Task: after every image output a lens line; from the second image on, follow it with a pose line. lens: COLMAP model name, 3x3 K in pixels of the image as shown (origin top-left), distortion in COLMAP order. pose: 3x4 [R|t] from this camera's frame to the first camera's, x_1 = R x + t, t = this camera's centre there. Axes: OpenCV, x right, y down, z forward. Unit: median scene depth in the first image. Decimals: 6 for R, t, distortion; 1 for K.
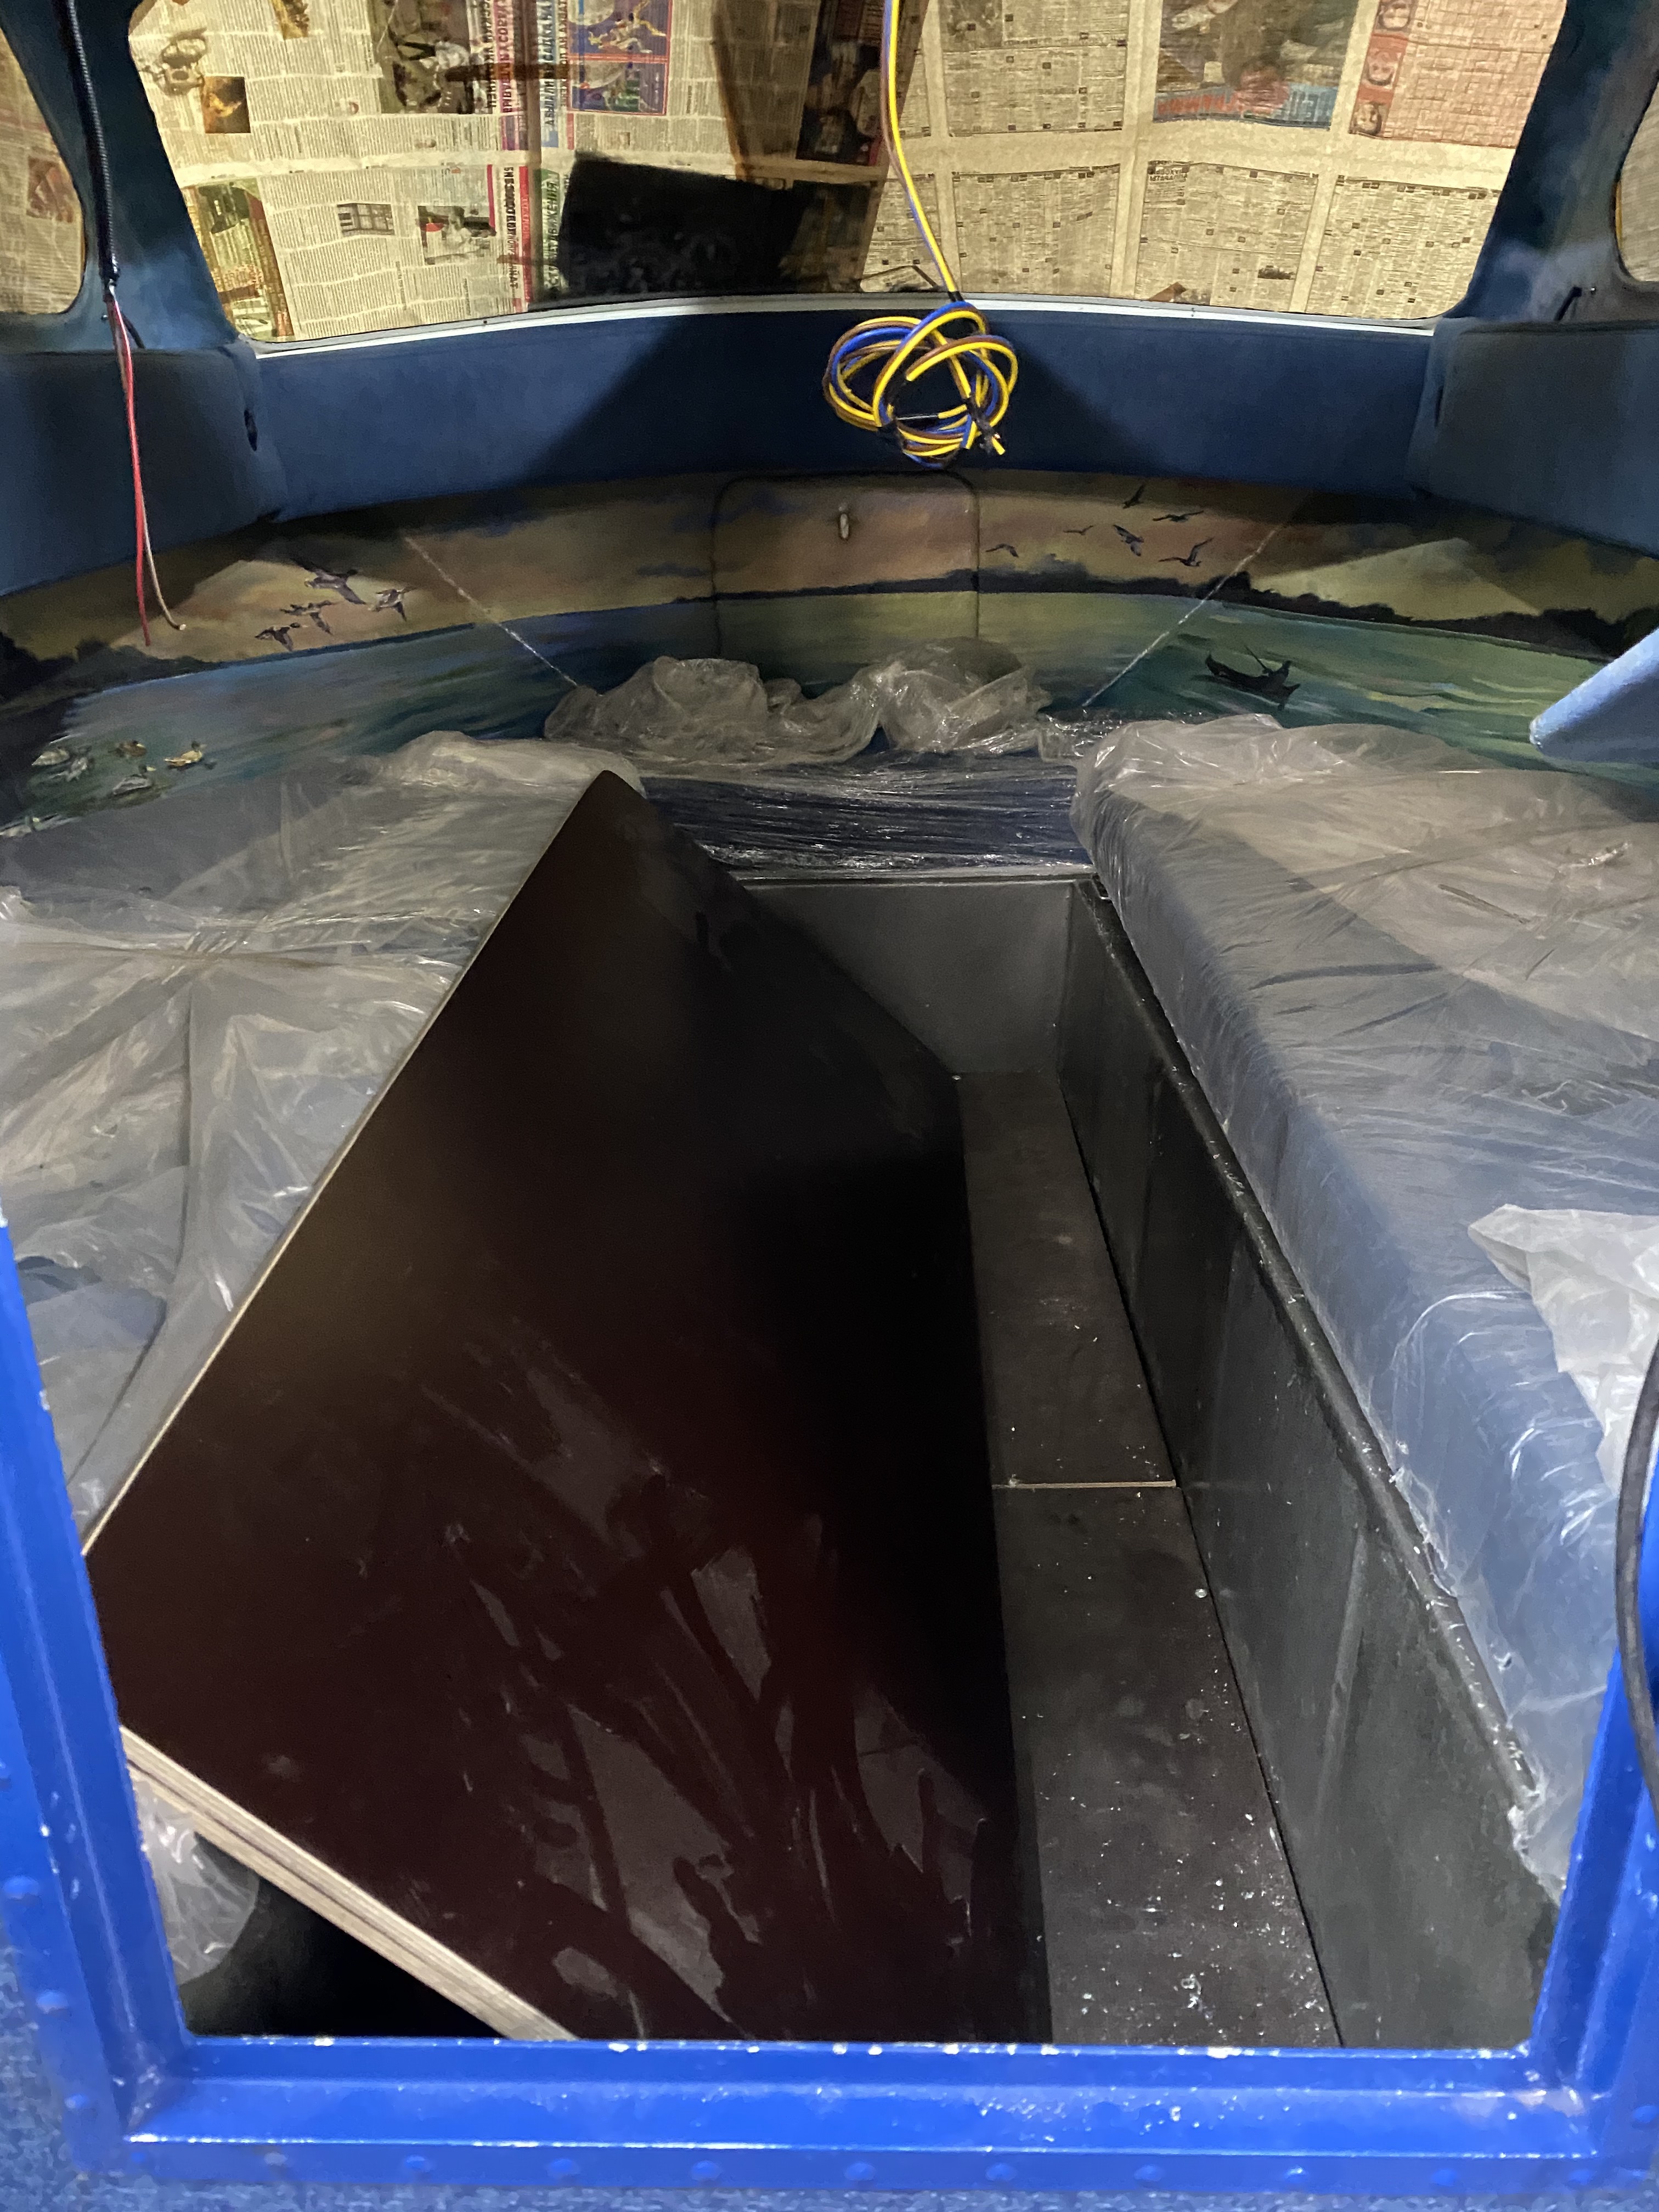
lens RADIAL K [[1691.4, 0, 788.7], [0, 1691.4, 1114.3], [0, 0, 1]] dist [0.005598, 0.008623]
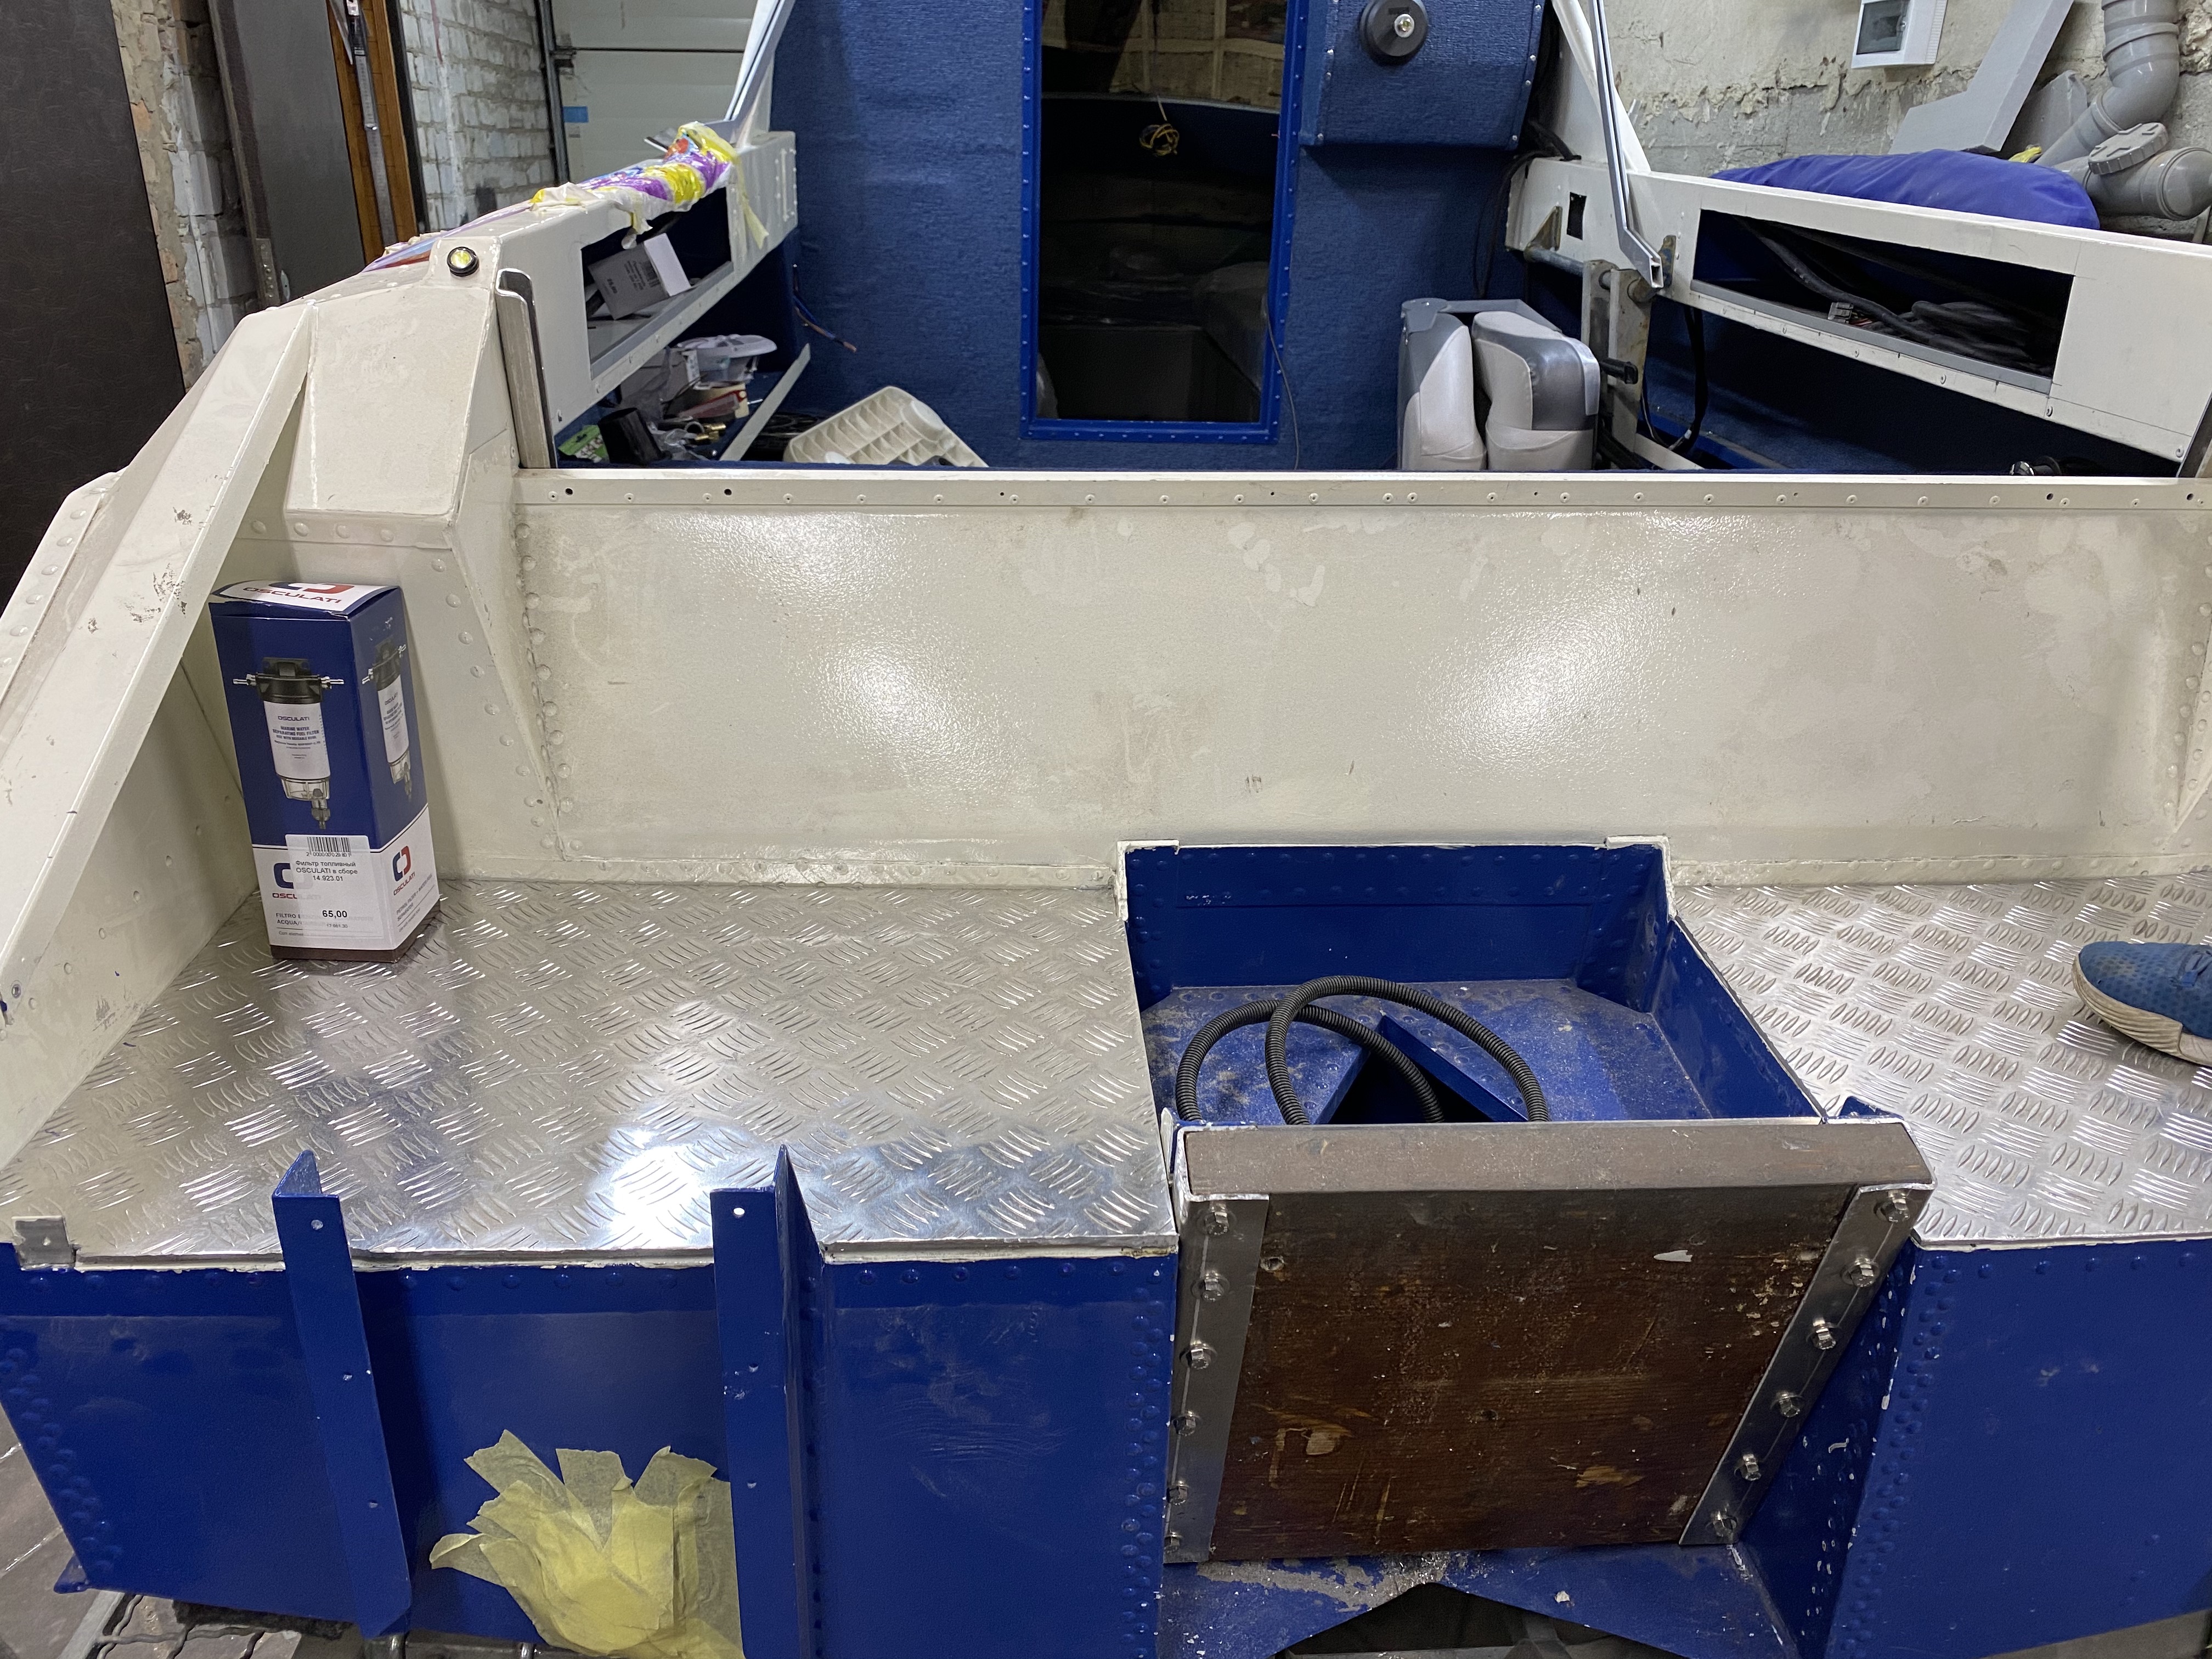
lens RADIAL K [[1691.4, 0, 1101.7], [0, 1691.4, 831.9], [0, 0, 1]] dist [0.005598, 0.008623]
pose [[0.994783, 0.004078, 0.101928, -0.229311], [-0.003990, 0.999991, -0.001069, 0.626002], [-0.101931, 0.000657, 0.994791, -1.532047]]
